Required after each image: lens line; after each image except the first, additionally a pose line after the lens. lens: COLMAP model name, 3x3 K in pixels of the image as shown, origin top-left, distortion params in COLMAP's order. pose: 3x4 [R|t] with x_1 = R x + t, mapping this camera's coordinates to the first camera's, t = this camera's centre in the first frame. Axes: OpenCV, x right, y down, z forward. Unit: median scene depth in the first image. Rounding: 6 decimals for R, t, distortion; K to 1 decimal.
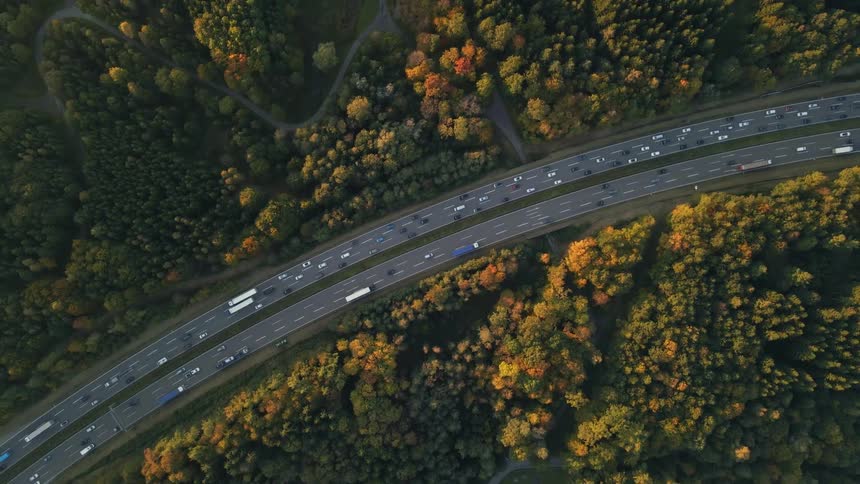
lens RADIAL K [[617.8, 0, 426.1], [0, 617.8, 242.4], [0, 0, 1]] dist [0.001756, 0.009231]
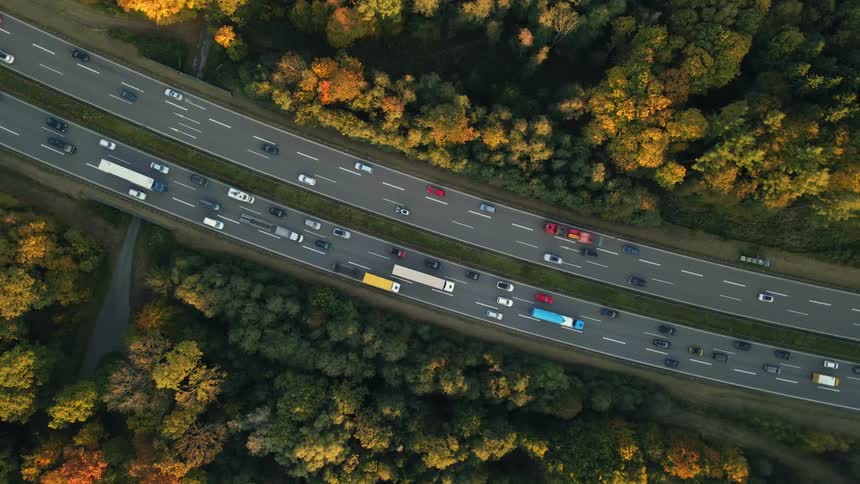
lens RADIAL K [[617.8, 0, 426.1], [0, 617.8, 242.4], [0, 0, 1]] dist [0.001756, 0.009231]
pose [[-0.761608, -0.646202, -0.048743, -0.003074], [0.646509, -0.762823, 0.011306, -0.000883], [-0.044488, -0.022902, 0.998747, 0.528728]]
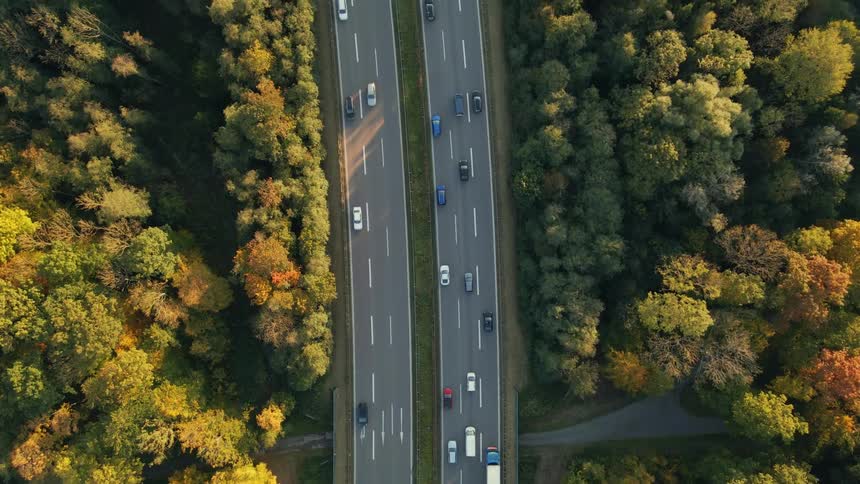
lens RADIAL K [[617.8, 0, 426.1], [0, 617.8, 242.4], [0, 0, 1]] dist [0.001756, 0.009231]
pose [[-0.313893, 0.949160, -0.023825, 0.070058], [-0.949387, -0.314078, -0.004410, -0.030352], [-0.011668, 0.021235, 0.999706, 0.630037]]
